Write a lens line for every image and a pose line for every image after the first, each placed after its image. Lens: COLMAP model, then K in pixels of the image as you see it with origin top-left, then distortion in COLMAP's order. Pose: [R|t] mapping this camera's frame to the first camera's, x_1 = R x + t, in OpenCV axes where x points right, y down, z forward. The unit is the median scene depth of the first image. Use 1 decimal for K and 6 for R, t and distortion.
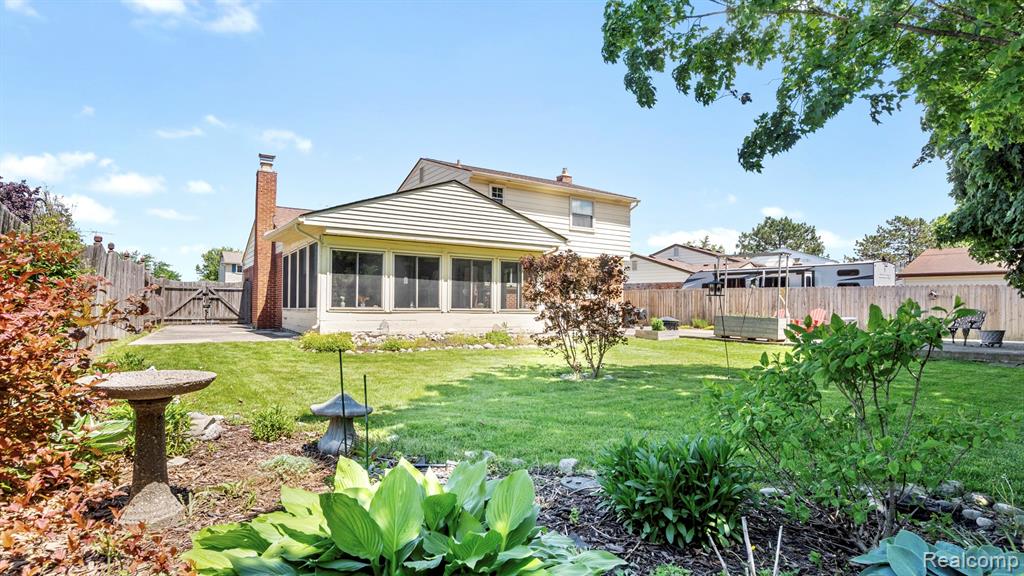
lens RADIAL K [[532.2, 0, 512.0], [0, 532.2, 288.0], [0, 0, 1]] dist [-0.000218, -0.000102]
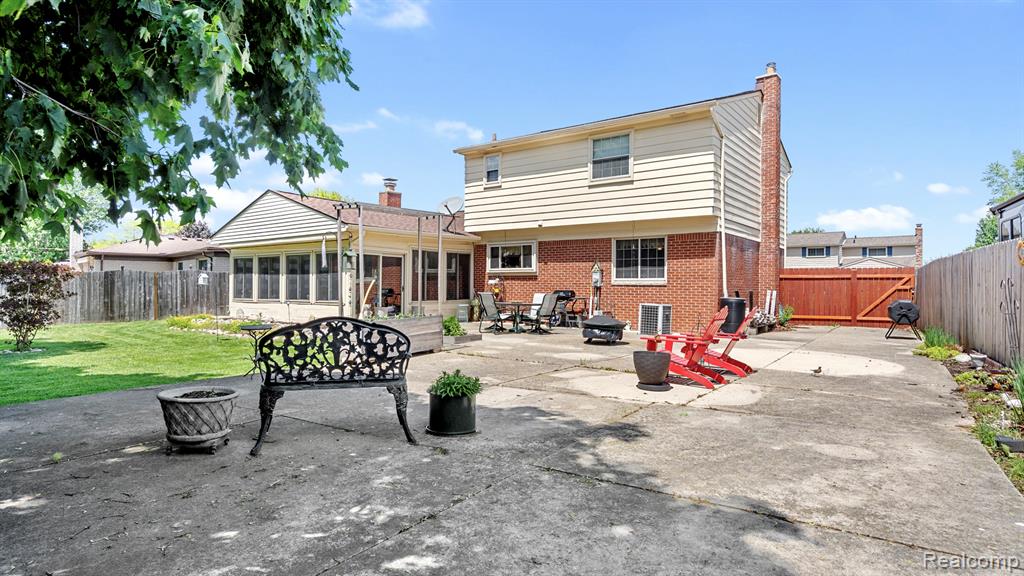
lens RADIAL K [[568.4, 0, 512.0], [0, 568.4, 288.0], [0, 0, 1]] dist [0.011434, -0.000412]
pose [[0.368154, -0.012576, -0.929680, 1.028783], [0.036075, 0.999349, 0.000767, 0.025790], [0.929065, -0.033821, 0.368368, 0.856990]]
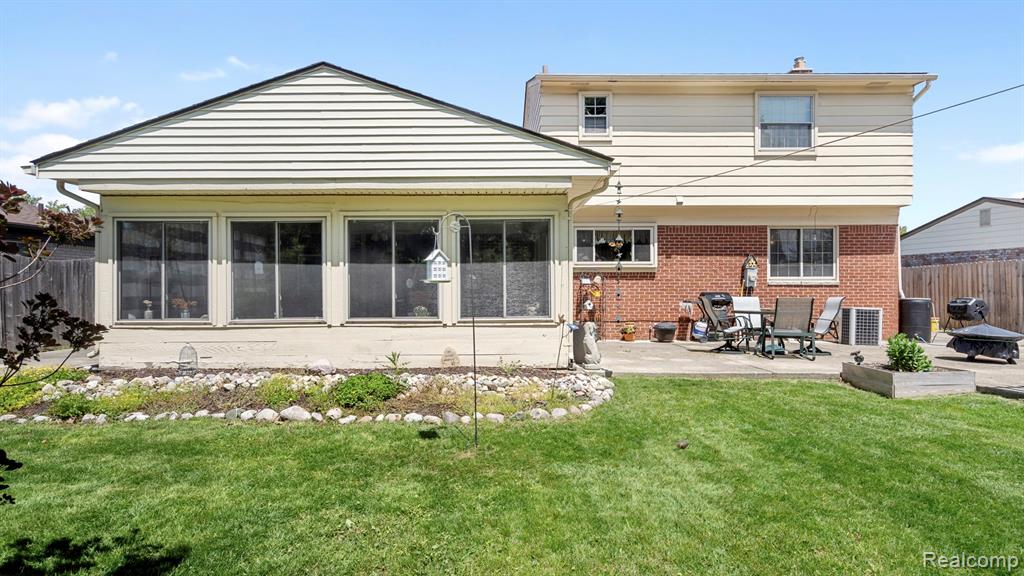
lens RADIAL K [[568.4, 0, 512.0], [0, 568.4, 288.0], [0, 0, 1]] dist [0.011434, -0.000412]
pose [[0.853125, -0.019212, -0.521352, 0.264470], [0.034512, 0.999211, 0.019653, 0.002984], [0.520564, -0.034760, 0.853115, 0.524283]]
